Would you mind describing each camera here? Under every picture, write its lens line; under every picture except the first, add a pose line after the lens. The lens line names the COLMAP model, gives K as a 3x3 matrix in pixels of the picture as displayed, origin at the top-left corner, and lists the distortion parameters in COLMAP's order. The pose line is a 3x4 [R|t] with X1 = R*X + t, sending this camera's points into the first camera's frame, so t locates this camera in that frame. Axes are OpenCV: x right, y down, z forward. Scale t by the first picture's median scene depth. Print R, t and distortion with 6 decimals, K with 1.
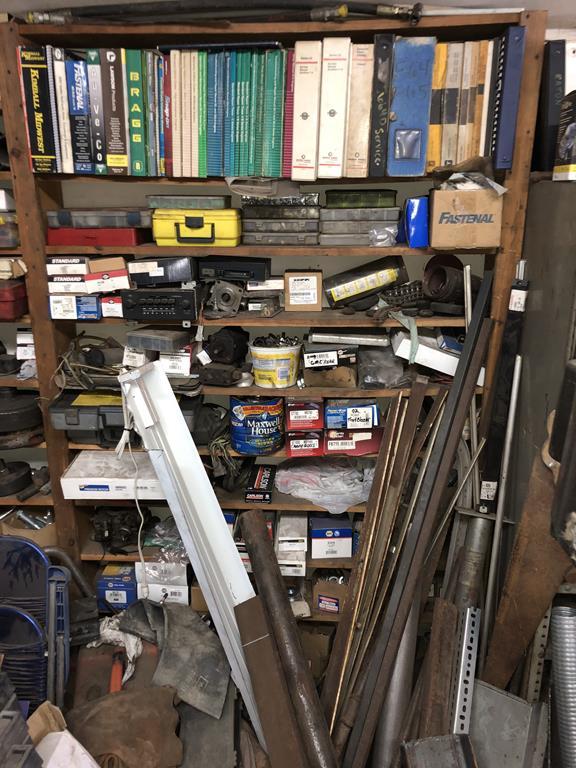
lens RADIAL K [[619.5, 0, 289.3], [0, 619.5, 379.7], [0, 0, 1]] dist [0.014502, 0.015206]
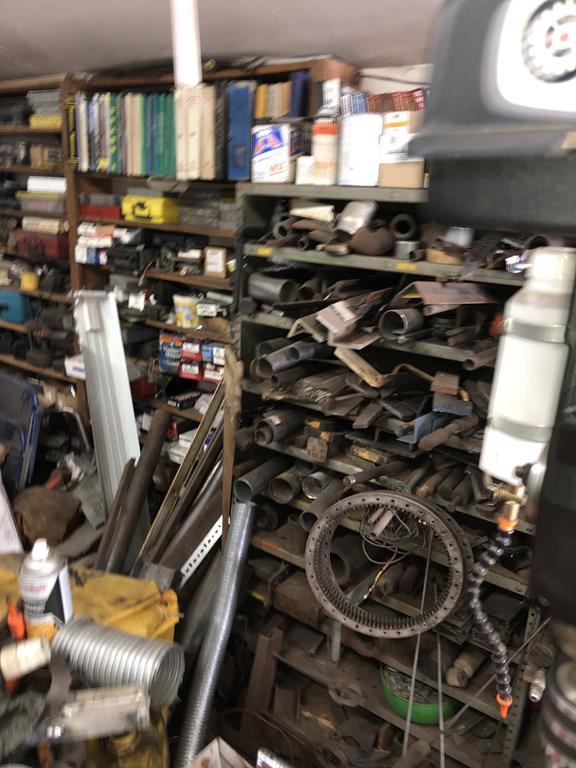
lens RADIAL K [[623.8, 0, 288.0], [0, 623.8, 387.2], [0, 0, 1]] dist [0.016836, 0.006993]
pose [[0.853351, 0.200150, -0.481386, 0.931525], [-0.199043, 0.978502, 0.053997, 0.025140], [0.481845, 0.049738, 0.874844, -0.131411]]
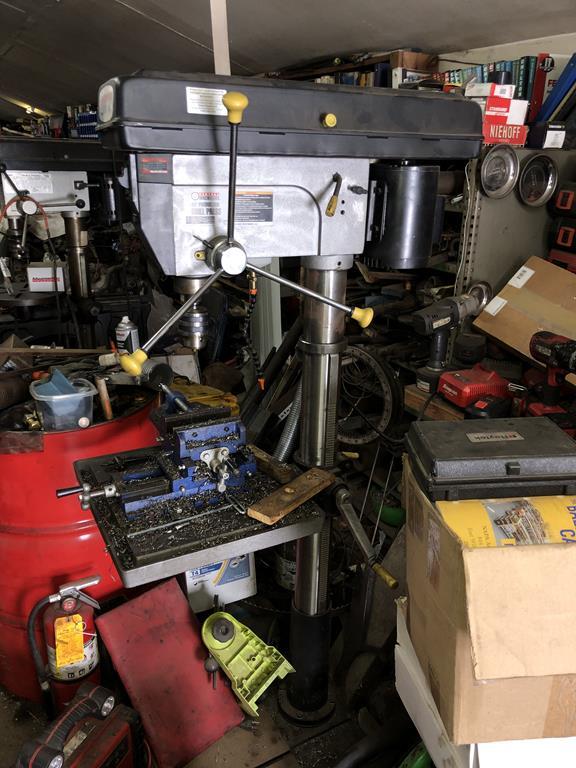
lens RADIAL K [[619.5, 0, 289.3], [0, 619.5, 379.7], [0, 0, 1]] dist [0.014502, 0.015206]
pose [[0.547071, 0.312693, -0.776490, 1.613545], [-0.267000, 0.944341, 0.192173, 0.035745], [0.793363, 0.102190, 0.600111, -0.197676]]
